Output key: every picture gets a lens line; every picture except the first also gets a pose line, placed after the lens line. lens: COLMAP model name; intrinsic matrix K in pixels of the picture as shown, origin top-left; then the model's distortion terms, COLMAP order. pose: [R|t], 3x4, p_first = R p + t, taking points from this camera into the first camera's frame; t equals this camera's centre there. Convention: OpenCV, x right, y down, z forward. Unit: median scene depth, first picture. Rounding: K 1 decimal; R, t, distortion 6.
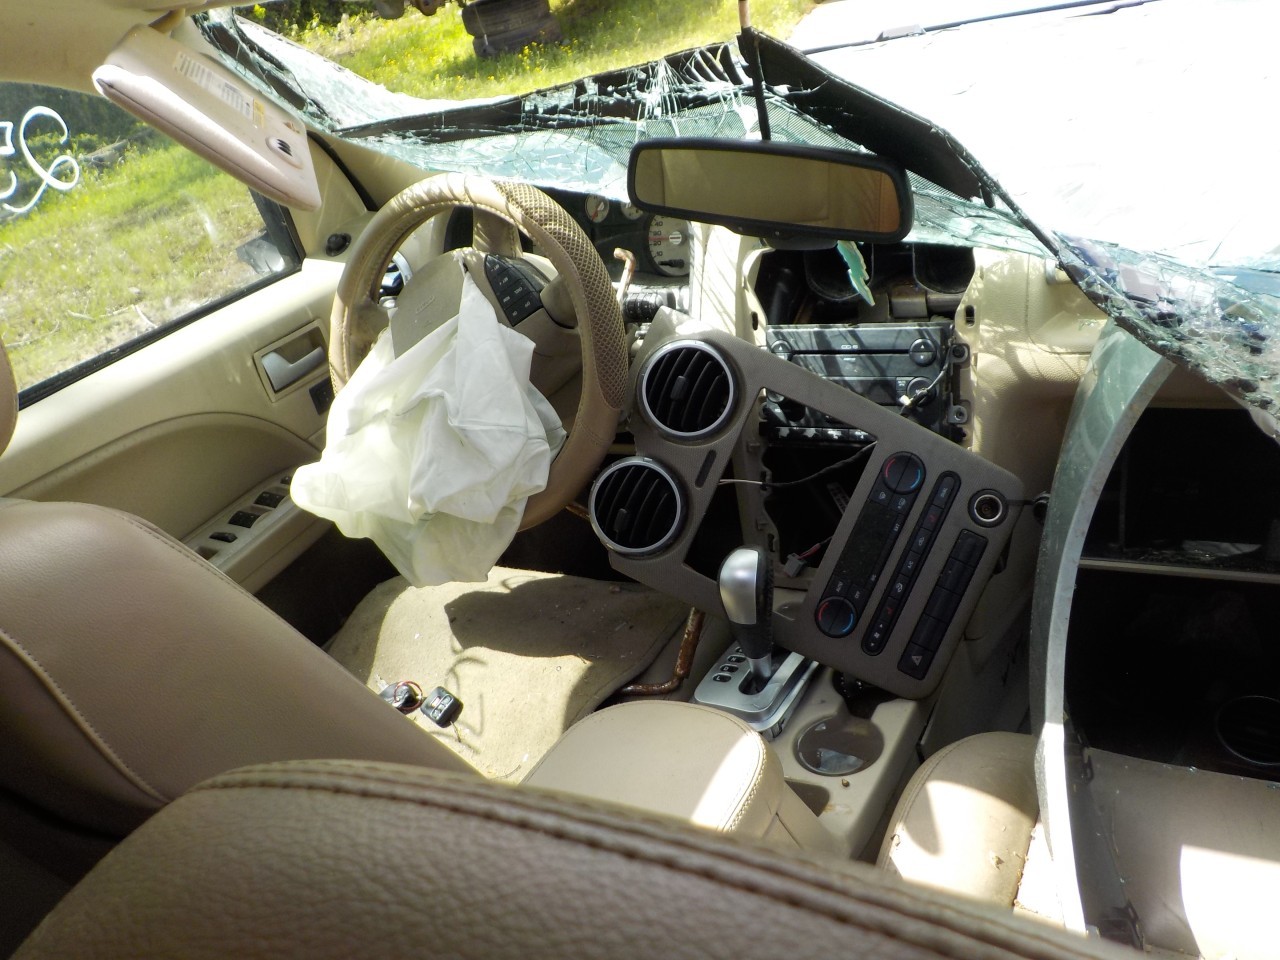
lens RADIAL K [[1207.8, 0, 636.6], [0, 1207.8, 483.5], [0, 0, 1]] dist [0.035612, -0.027619]
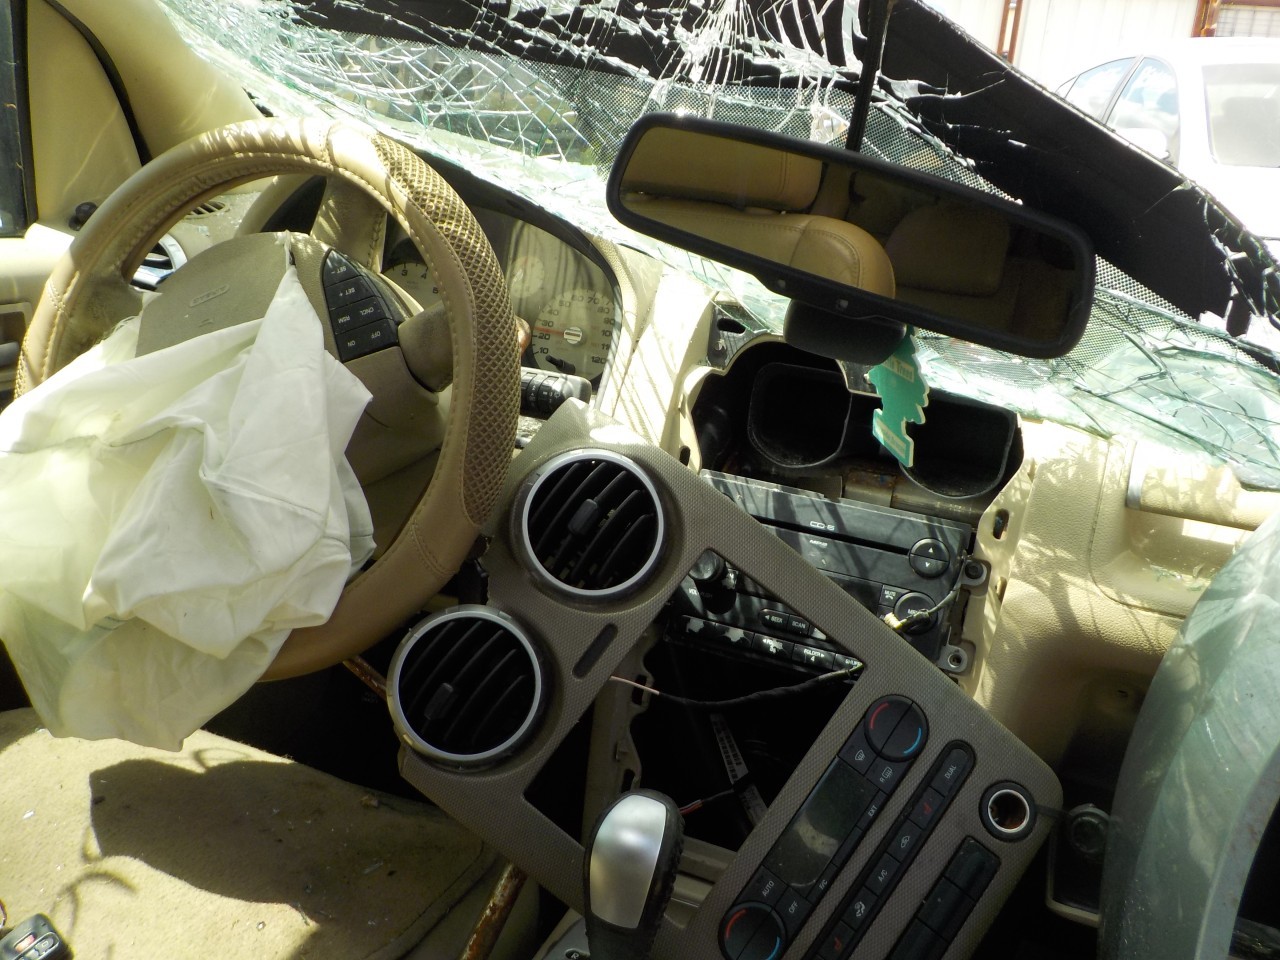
lens RADIAL K [[1207.8, 0, 636.6], [0, 1207.8, 483.5], [0, 0, 1]] dist [0.035612, -0.027619]
pose [[0.943584, 0.260307, 0.204668, -0.072151], [-0.221863, 0.955825, -0.192809, 0.020591], [-0.245816, 0.136523, 0.959654, 0.368556]]
